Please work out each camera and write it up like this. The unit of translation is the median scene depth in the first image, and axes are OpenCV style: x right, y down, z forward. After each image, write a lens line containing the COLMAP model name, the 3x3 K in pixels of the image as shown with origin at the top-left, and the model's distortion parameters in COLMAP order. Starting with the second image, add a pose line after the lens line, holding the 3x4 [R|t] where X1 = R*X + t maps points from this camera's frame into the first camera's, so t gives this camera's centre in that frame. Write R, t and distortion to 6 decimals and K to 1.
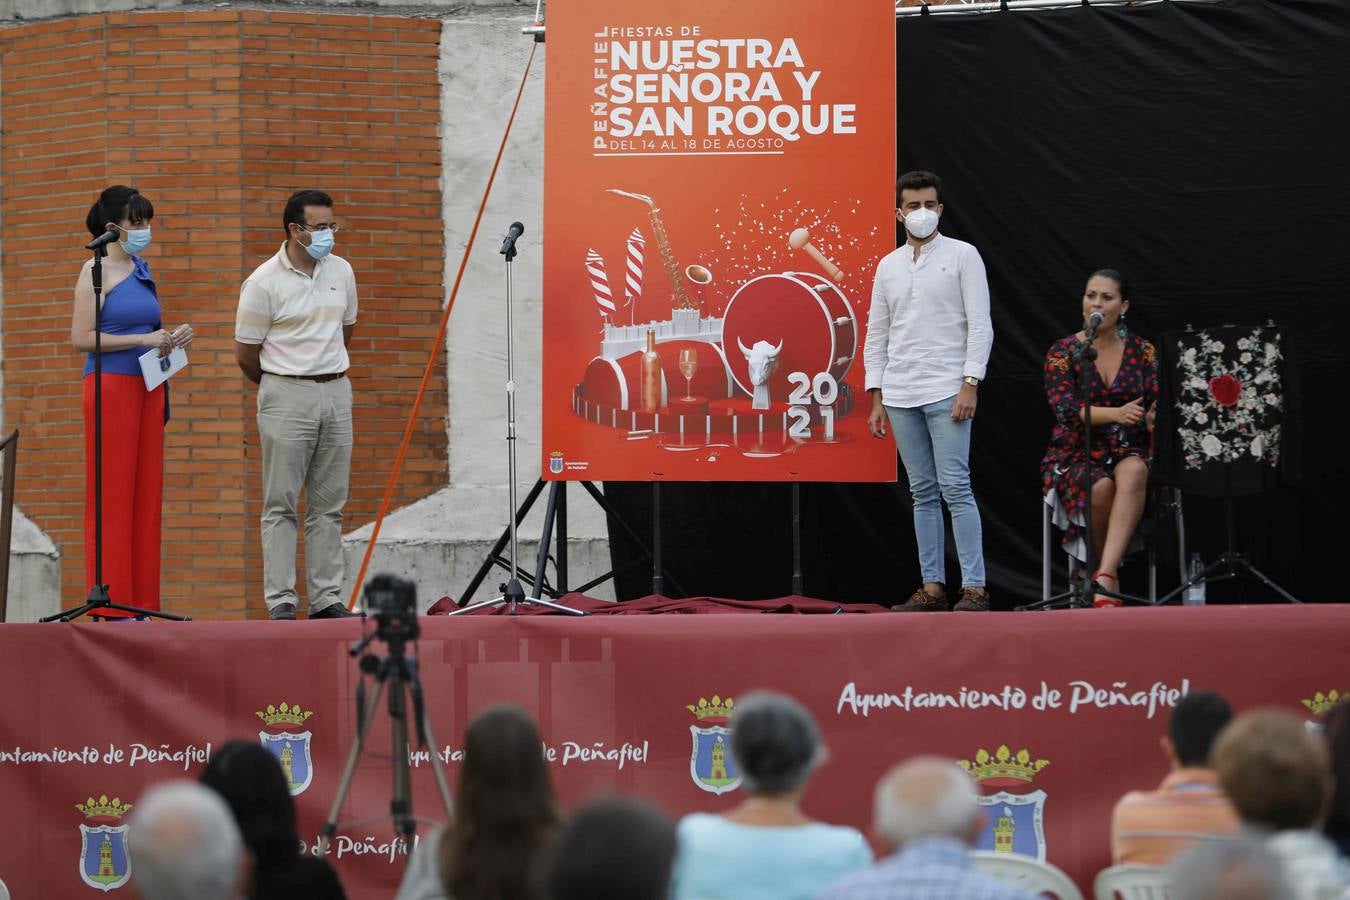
lens RADIAL K [[8284.0, 0, 675.0], [0, 8284.0, 450.0], [0, 0, 1]] dist [0.394996, -3.444337]
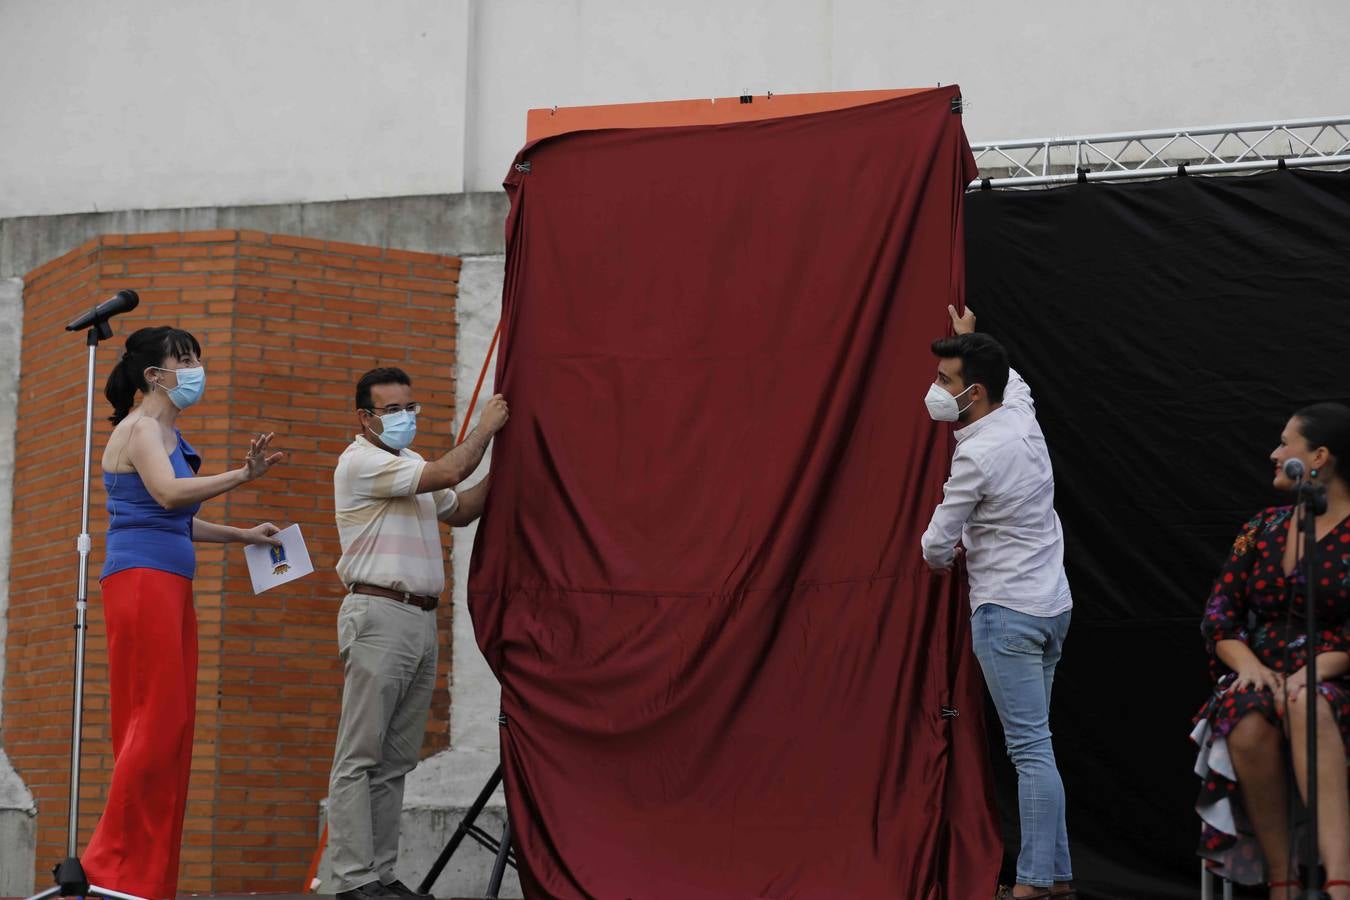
lens RADIAL K [[2722.7, 0, 702.9], [0, 2722.7, 479.7], [0, 0, 1]] dist [-0.076793, 1.132098]
pose [[0.999049, 0.024014, -0.036384, 0.011718], [-0.028041, 0.993023, -0.114538, 0.008623], [0.033380, 0.115450, 0.992752, 0.698861]]
